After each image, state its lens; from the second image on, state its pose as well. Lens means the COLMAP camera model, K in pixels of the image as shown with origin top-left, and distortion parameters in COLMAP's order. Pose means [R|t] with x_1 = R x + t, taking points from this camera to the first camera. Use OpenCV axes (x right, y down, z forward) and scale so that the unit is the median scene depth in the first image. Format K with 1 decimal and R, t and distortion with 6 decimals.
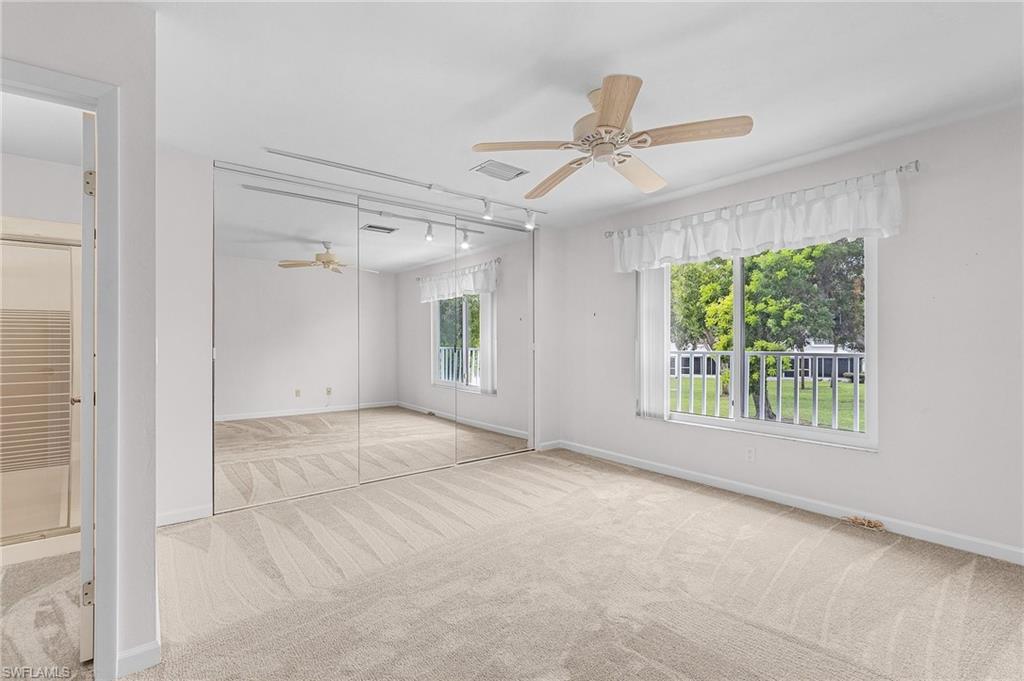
lens RADIAL K [[478.2, 0, 504.6], [0, 478.2, 345.6], [0, 0, 1]] dist [0.002038, -0.001941]
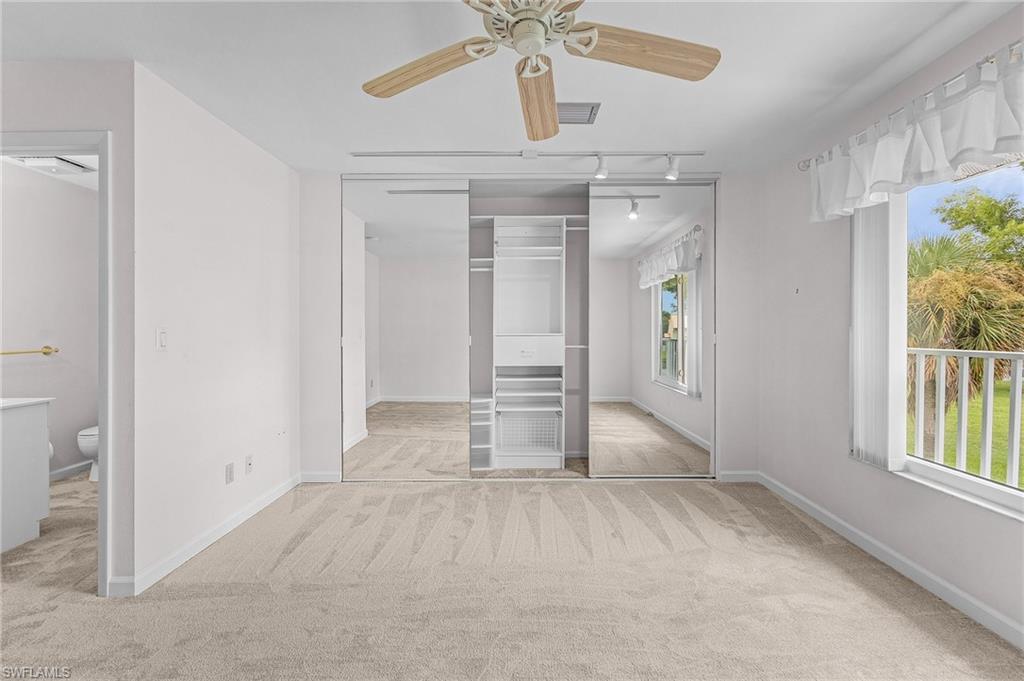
lens RADIAL K [[478.2, 0, 511.8], [0, 478.2, 332.3], [0, 0, 1]] dist [0.002038, -0.001941]
pose [[0.782446, 0.002006, -0.622715, 0.348745], [-0.005767, 0.999975, -0.004025, -0.003026], [0.622691, 0.006740, 0.782439, 0.285237]]
